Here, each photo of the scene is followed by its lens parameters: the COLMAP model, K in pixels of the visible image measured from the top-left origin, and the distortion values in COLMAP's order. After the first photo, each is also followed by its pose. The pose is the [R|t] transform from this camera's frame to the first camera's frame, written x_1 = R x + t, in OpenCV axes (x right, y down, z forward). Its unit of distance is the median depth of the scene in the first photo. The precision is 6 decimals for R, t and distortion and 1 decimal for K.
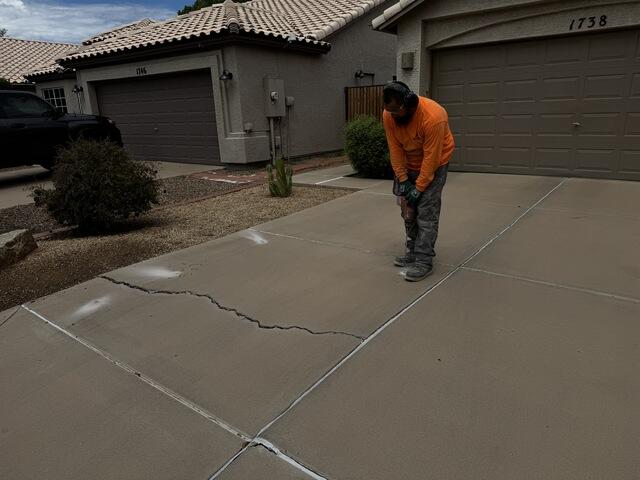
lens RADIAL K [[445.3, 0, 320.0], [0, 445.3, 240.0], [0, 0, 1]] dist [0.005066, 0.000953]
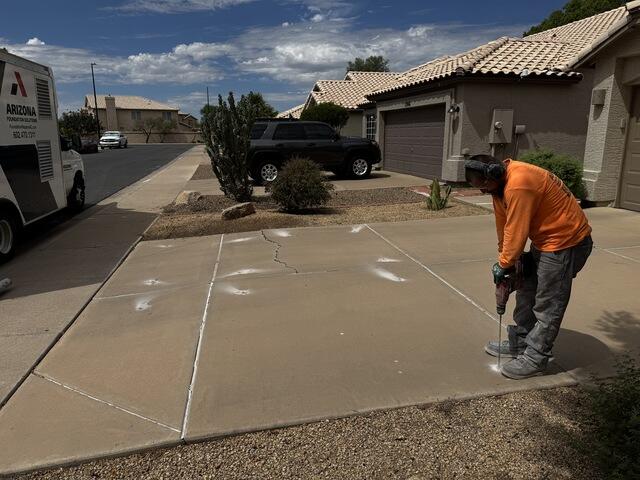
lens RADIAL K [[452.3, 0, 320.0], [0, 452.3, 240.0], [0, 0, 1]] dist [-0.055063, -0.000315]
pose [[0.737794, 0.173806, -0.652267, 0.367969], [-0.192529, 0.980329, 0.043450, -0.005877], [0.646988, 0.093523, 0.756743, -0.111351]]
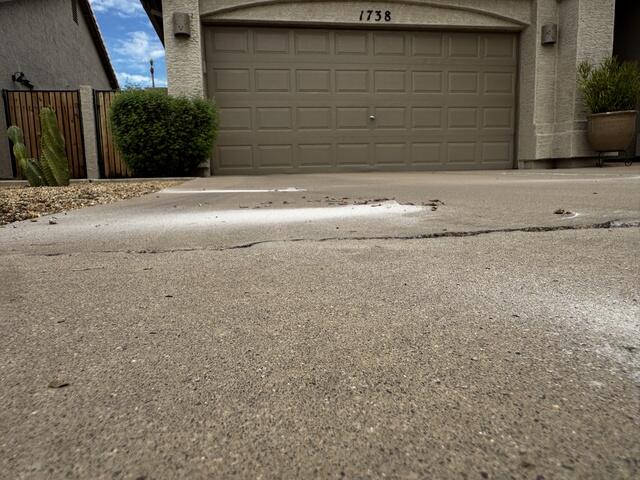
lens RADIAL K [[459.5, 0, 320.0], [0, 459.5, 240.0], [0, 0, 1]] dist [-0.002578, -0.004390]
pose [[0.684210, -0.084768, 0.724342, -0.192500], [0.204233, 0.975751, -0.078728, 0.043862], [-0.700104, 0.201801, 0.684931, 0.330775]]
